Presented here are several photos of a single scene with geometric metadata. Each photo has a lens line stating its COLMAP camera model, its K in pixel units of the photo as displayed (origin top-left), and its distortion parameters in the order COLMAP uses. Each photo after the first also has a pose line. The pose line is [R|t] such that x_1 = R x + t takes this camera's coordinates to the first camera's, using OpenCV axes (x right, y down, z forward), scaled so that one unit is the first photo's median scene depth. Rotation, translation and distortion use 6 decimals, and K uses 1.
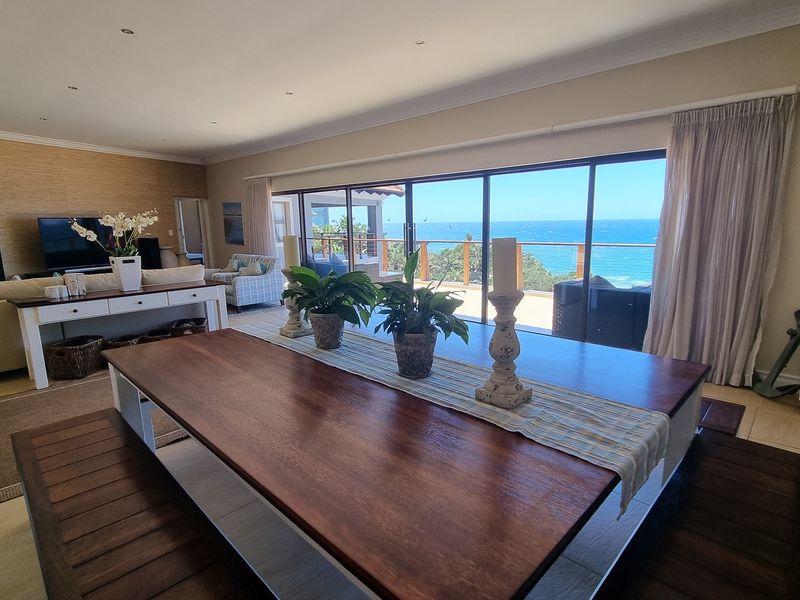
lens RADIAL K [[431.4, 0, 401.3], [0, 431.4, 303.1], [0, 0, 1]] dist [-0.002969, 0.000172]
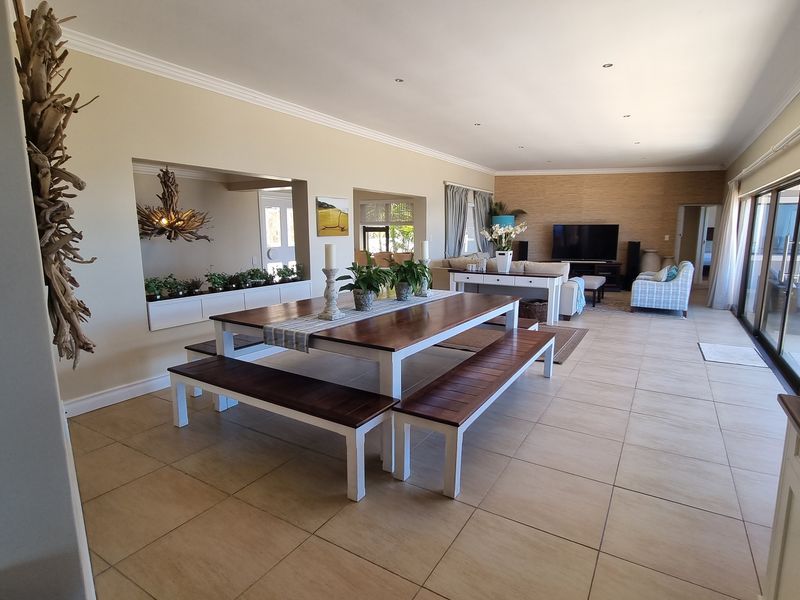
lens RADIAL K [[431.4, 0, 402.7], [0, 431.4, 298.3], [0, 0, 1]] dist [-0.002969, 0.000172]
pose [[0.227596, 0.176987, -0.957536, 0.553160], [-0.188689, 0.972721, 0.134944, -0.052923], [0.955299, 0.149964, 0.254783, 0.163024]]
